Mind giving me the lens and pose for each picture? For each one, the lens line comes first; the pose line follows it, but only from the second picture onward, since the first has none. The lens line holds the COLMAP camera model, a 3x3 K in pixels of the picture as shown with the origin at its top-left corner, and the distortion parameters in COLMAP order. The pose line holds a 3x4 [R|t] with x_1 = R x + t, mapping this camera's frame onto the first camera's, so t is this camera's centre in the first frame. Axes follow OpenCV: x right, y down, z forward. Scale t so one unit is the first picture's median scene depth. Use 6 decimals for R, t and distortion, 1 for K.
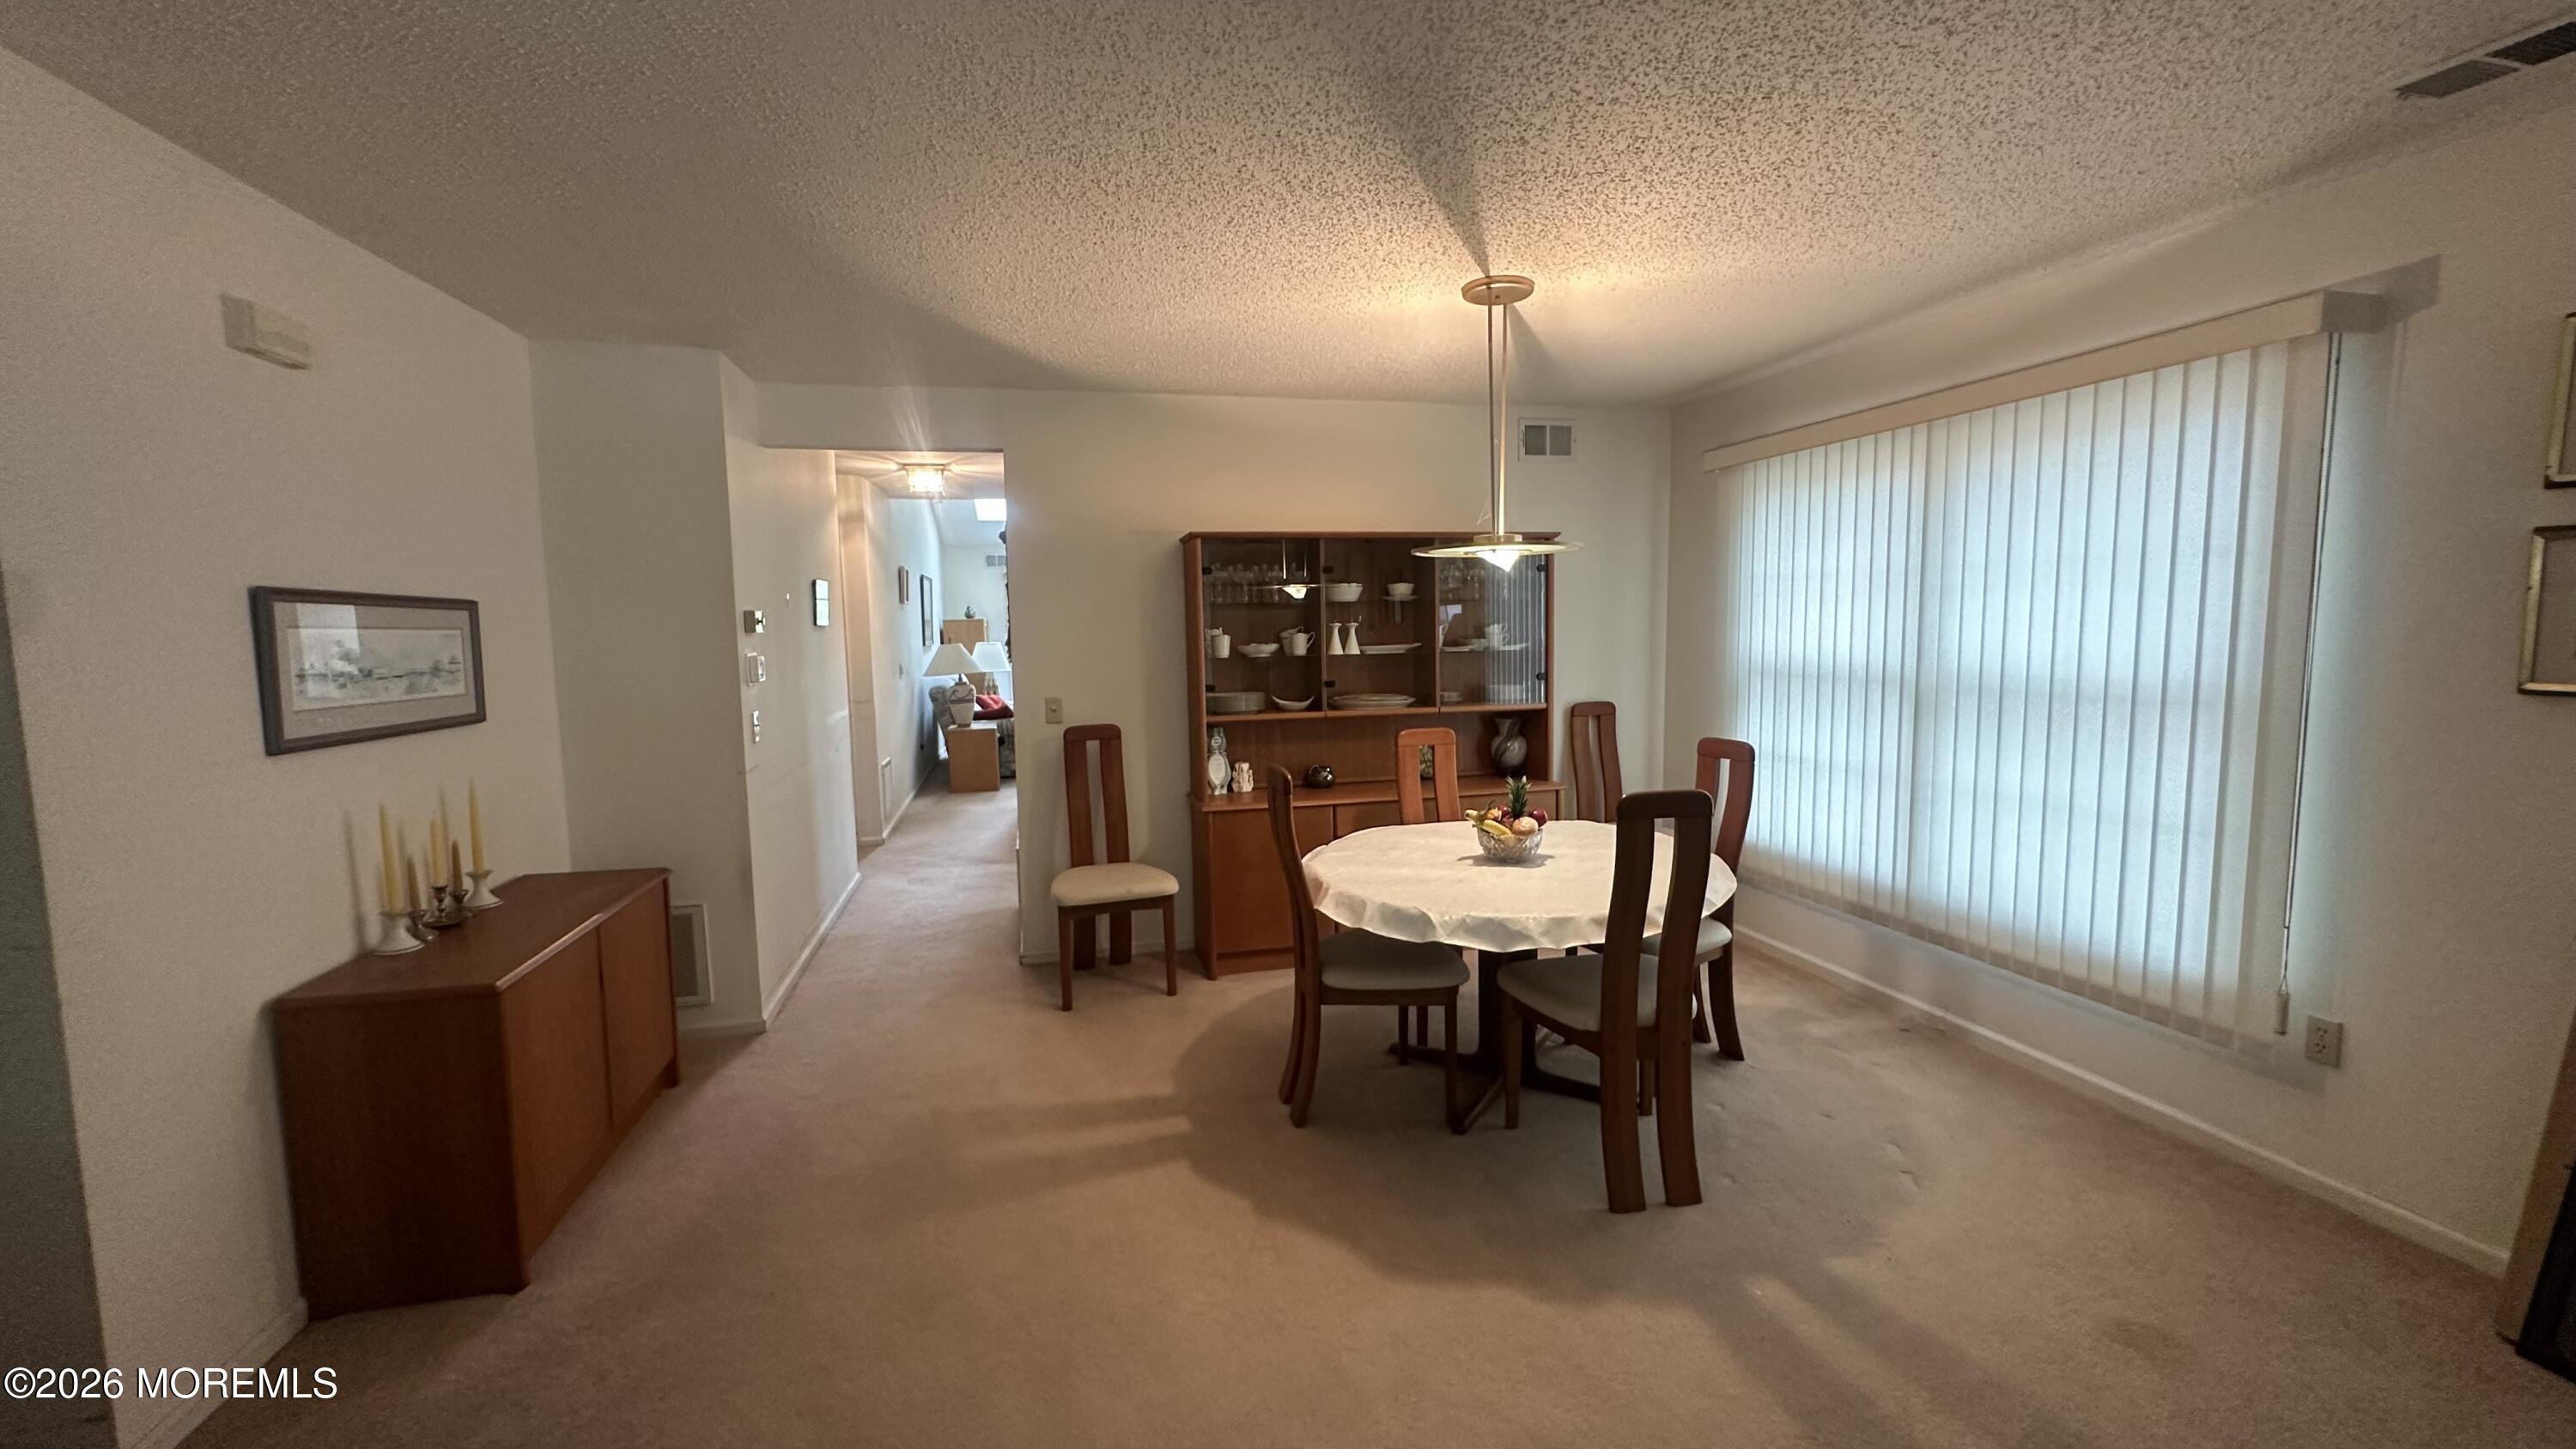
lens RADIAL K [[1020.9, 0, 1292.0], [0, 1020.9, 719.4], [0, 0, 1]] dist [-0.005485, 0.001368]
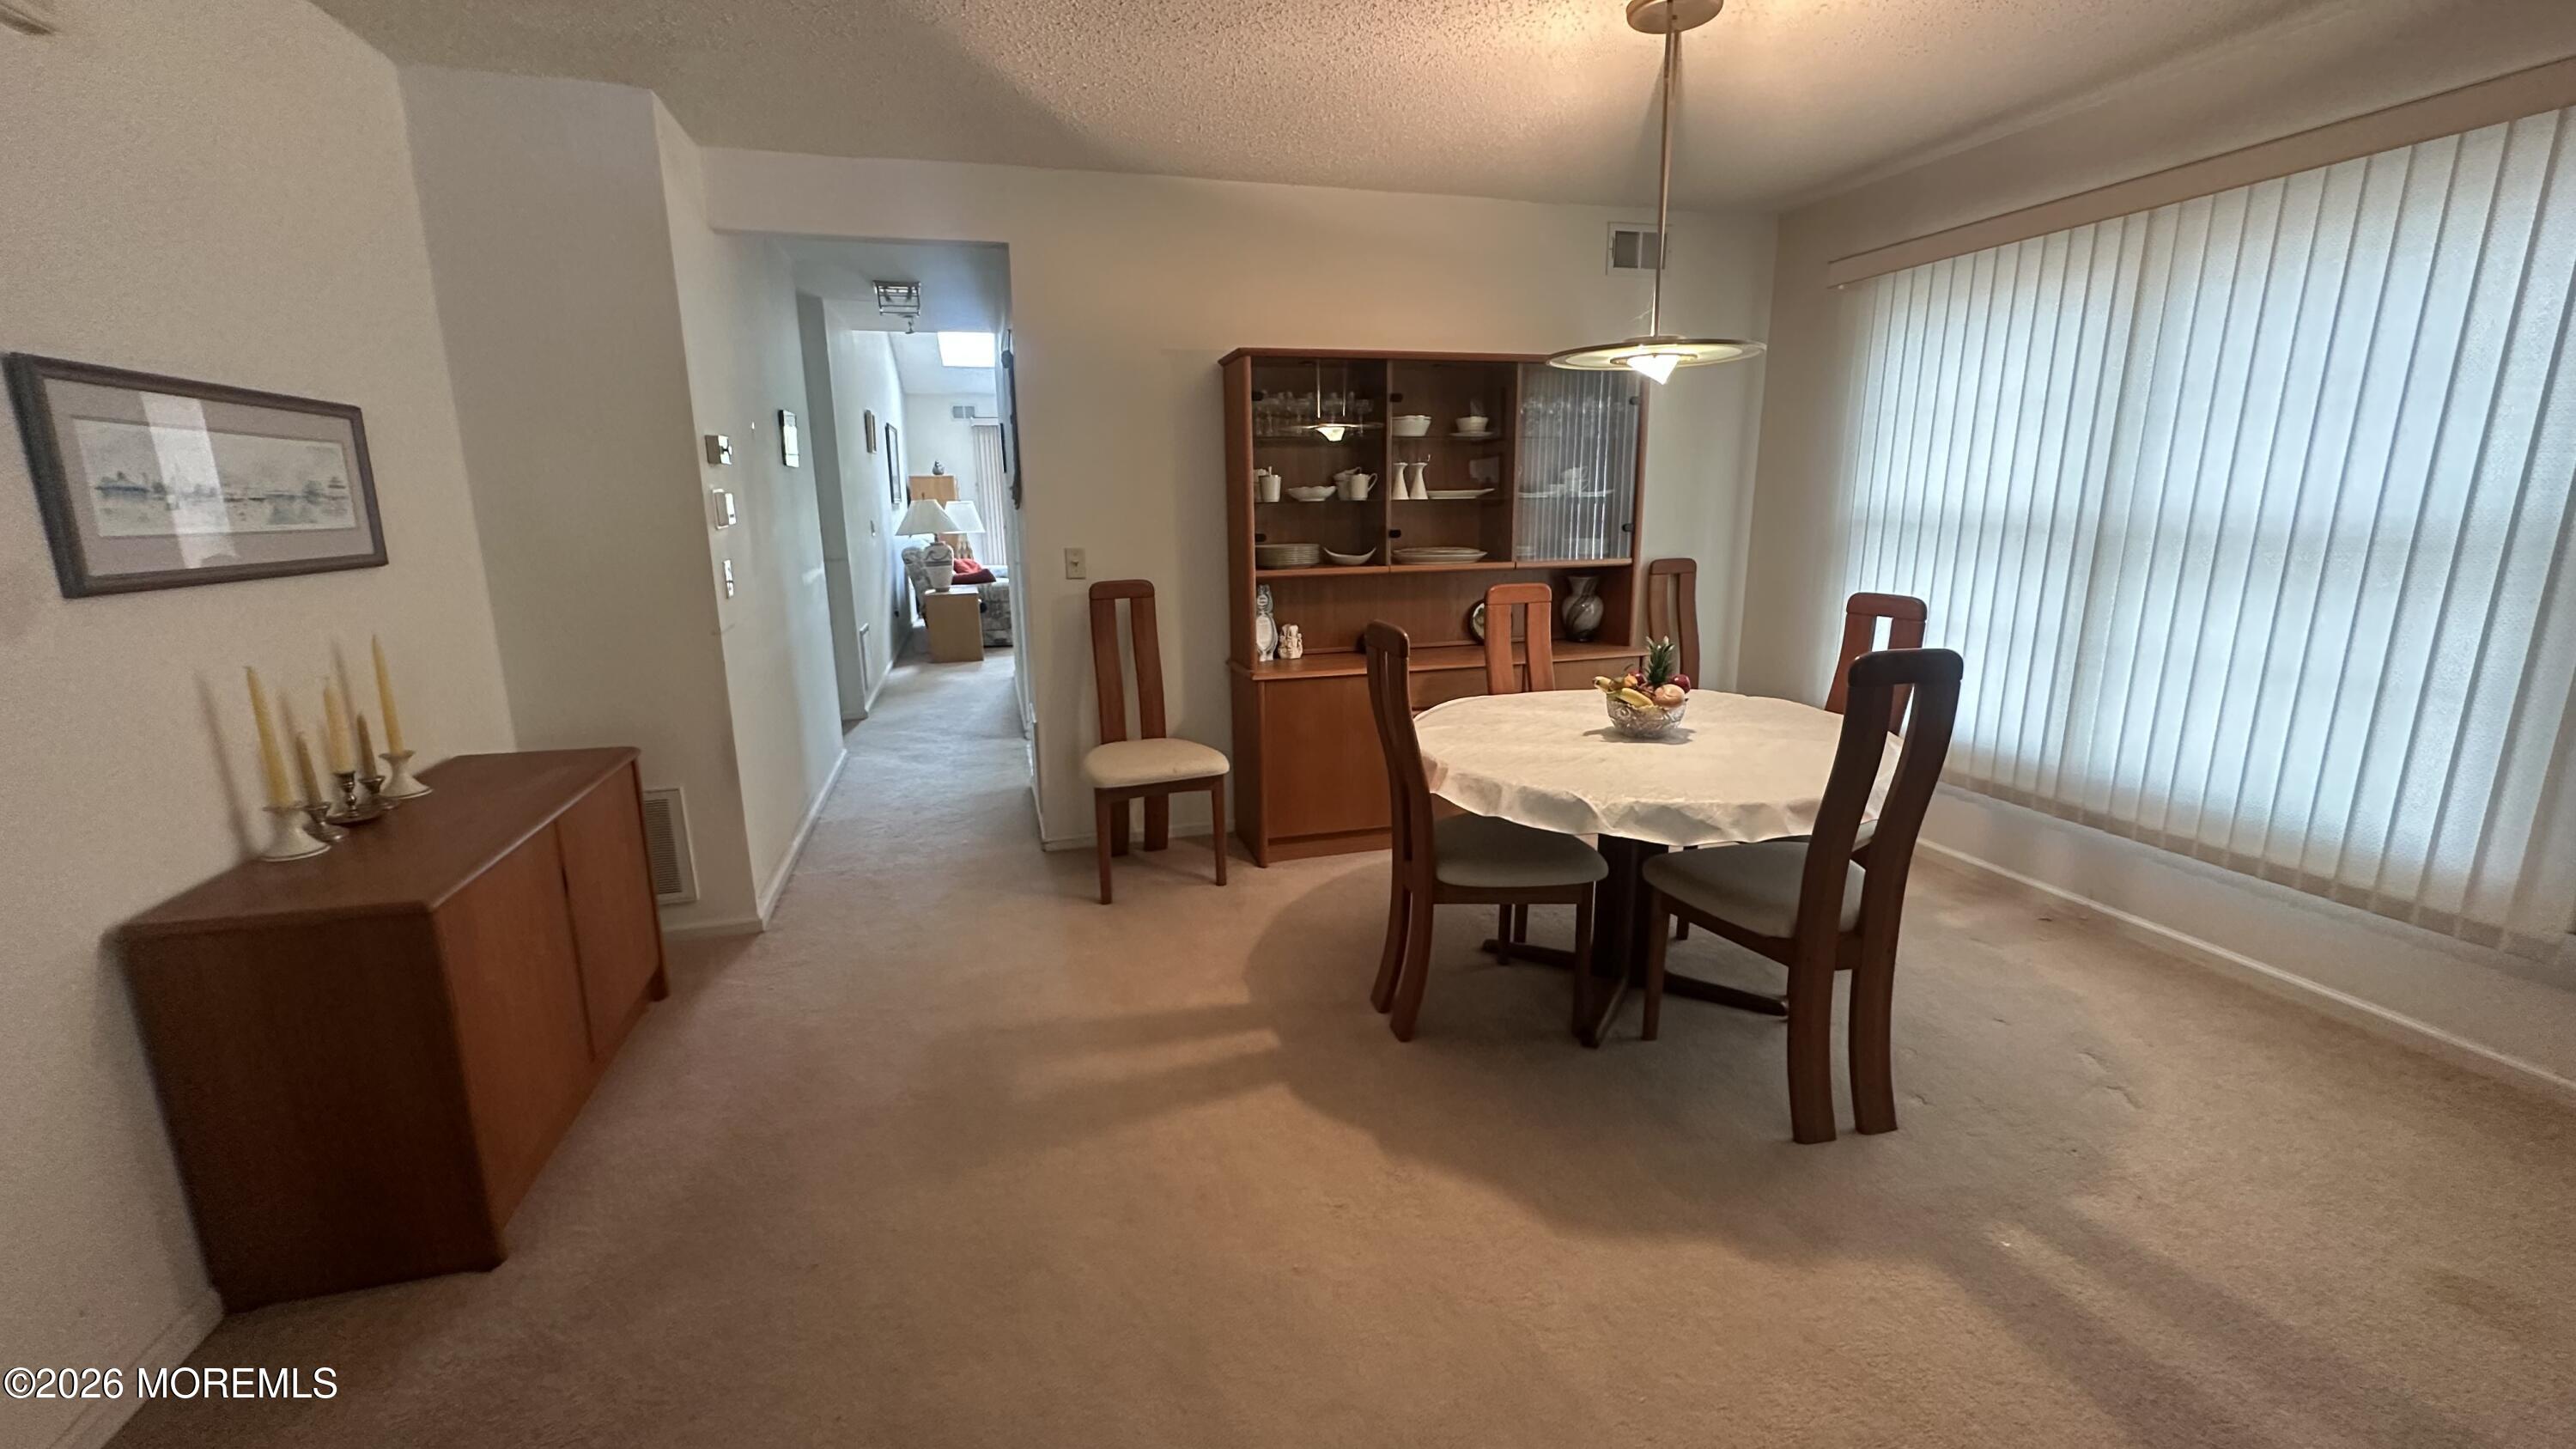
lens RADIAL K [[1020.9, 0, 1290.6], [0, 1020.9, 717.1], [0, 0, 1]] dist [-0.005485, 0.001368]
pose [[0.999341, -0.002205, 0.036218, -0.104678], [-0.002215, 0.992584, 0.121542, 0.018654], [-0.036217, -0.121542, 0.991925, 0.153436]]
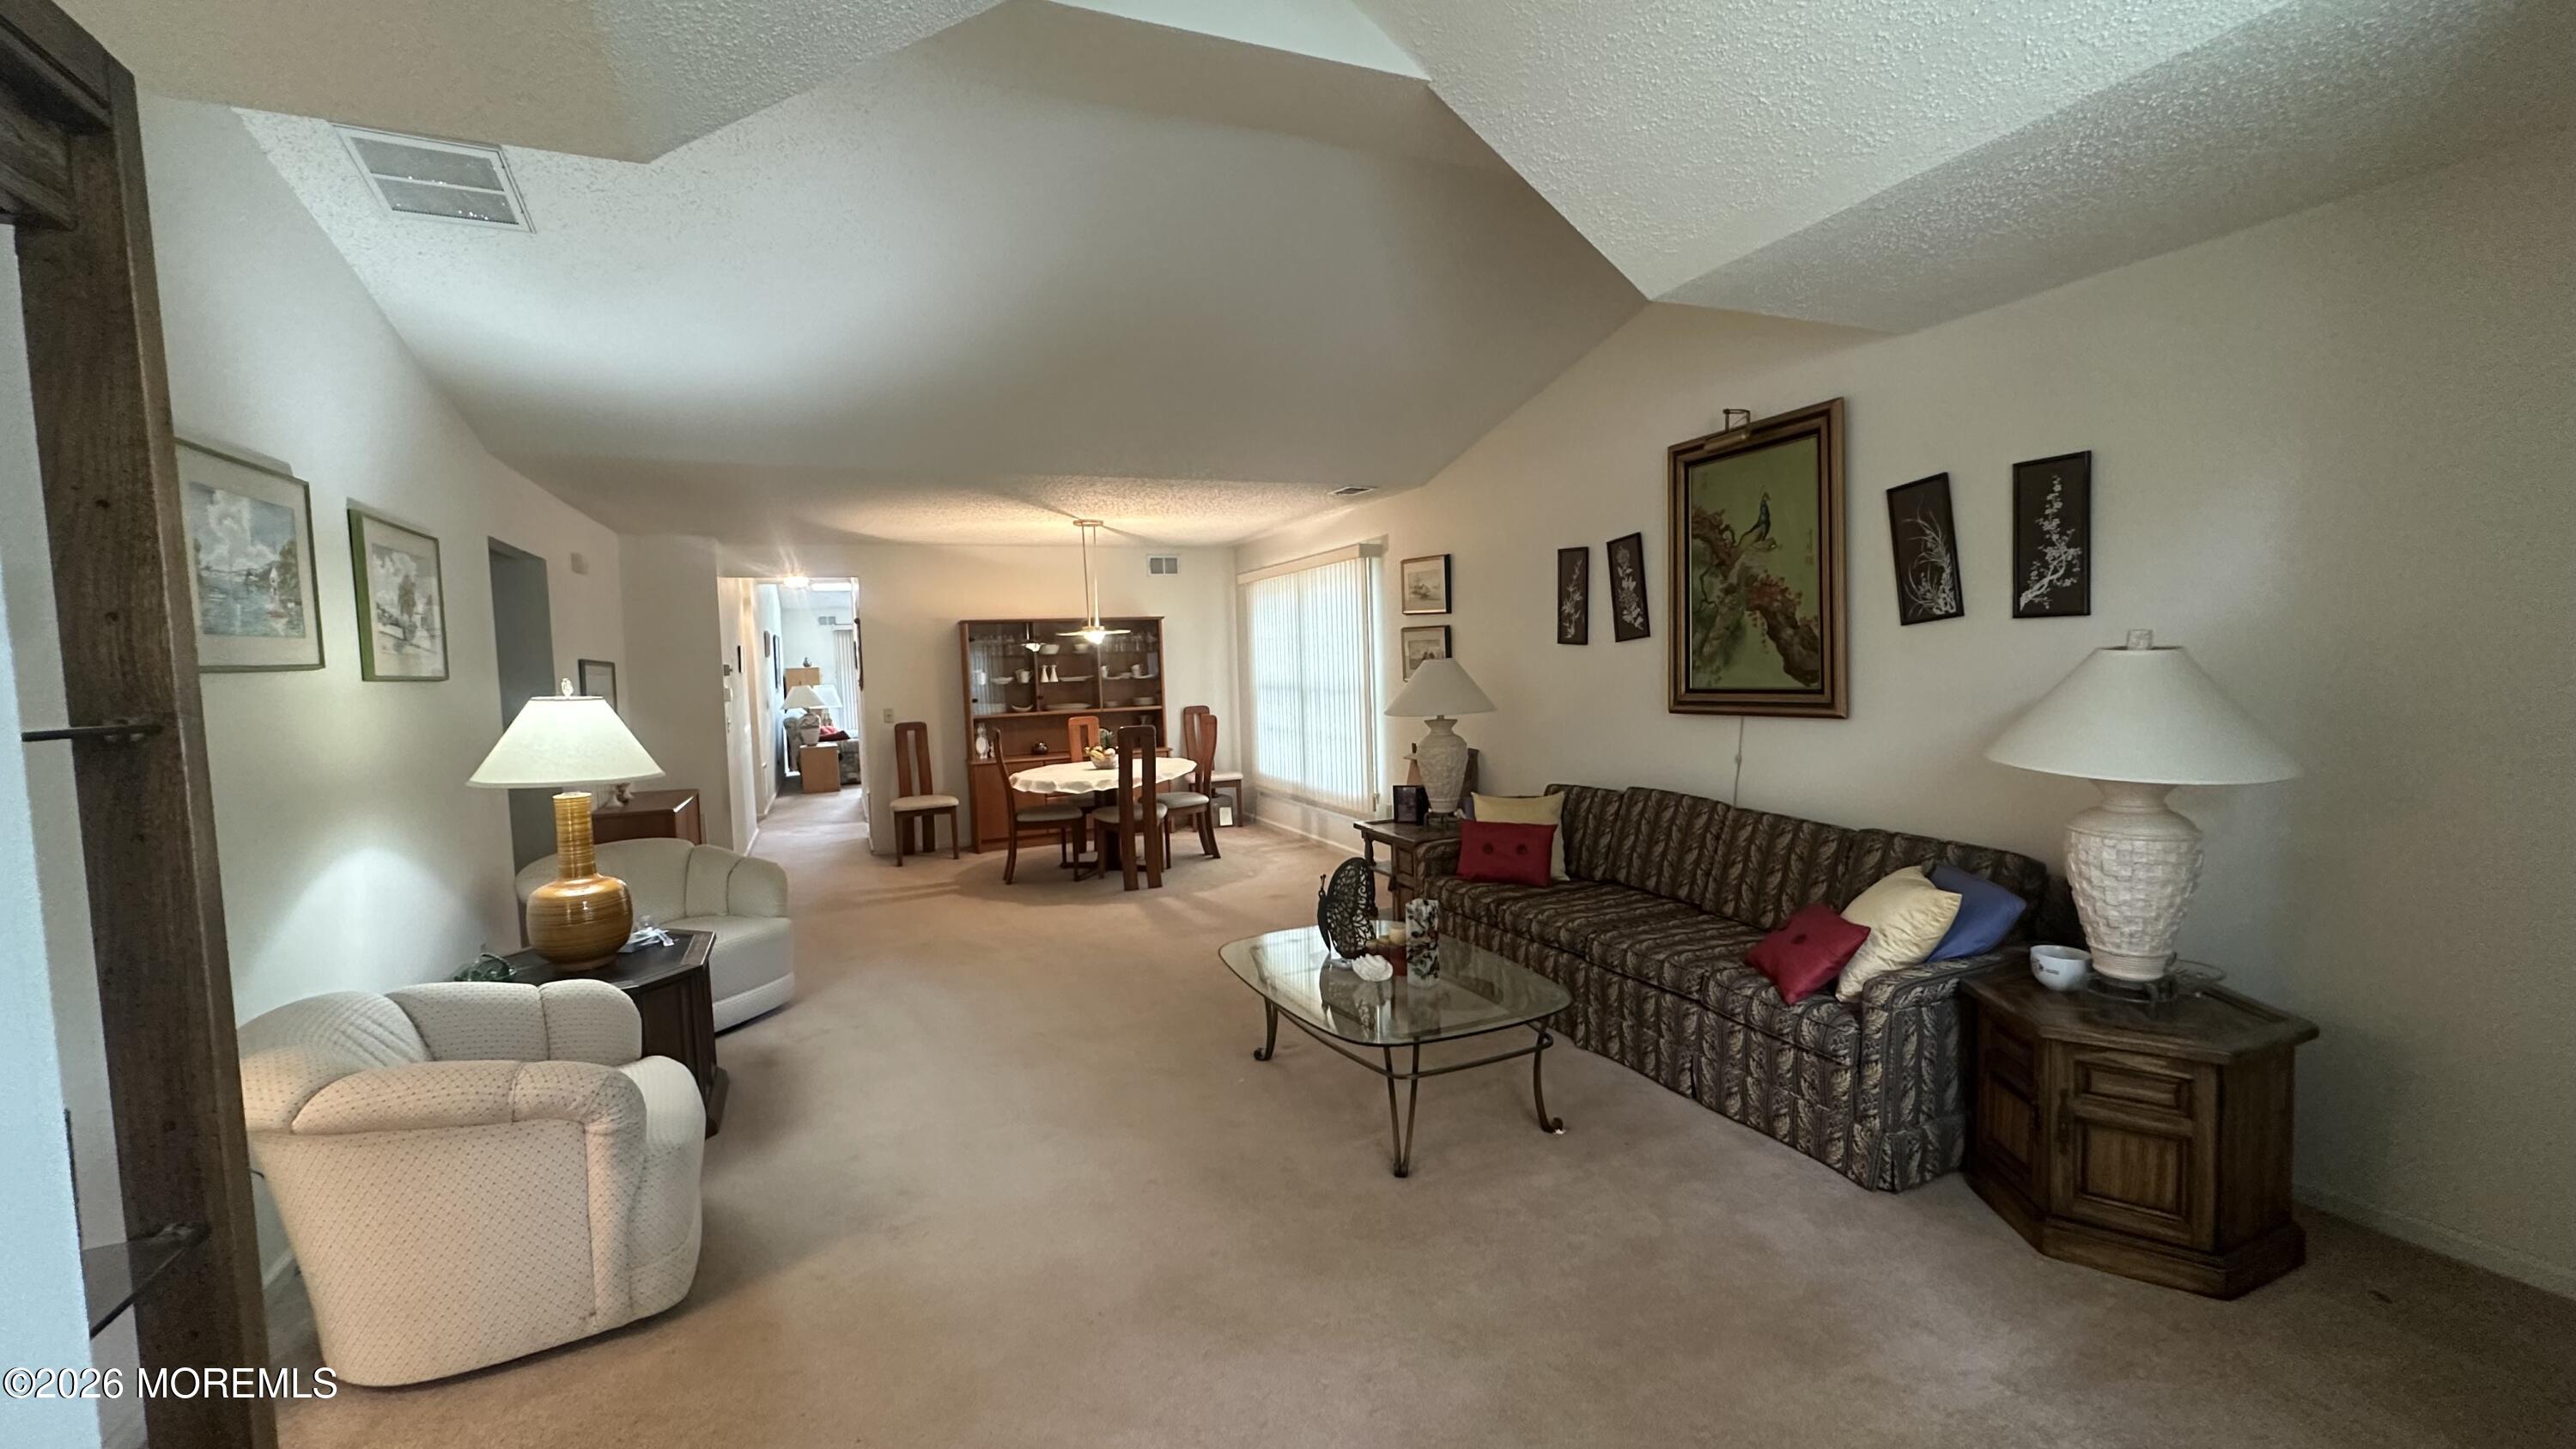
lens RADIAL K [[1020.9, 0, 1291.6], [0, 1020.9, 718.1], [0, 0, 1]] dist [-0.005485, 0.001368]
pose [[0.985809, -0.026200, 0.165812, 0.227928], [0.033178, 0.998670, -0.039454, 0.118318], [-0.164557, 0.044396, 0.985368, -1.192607]]
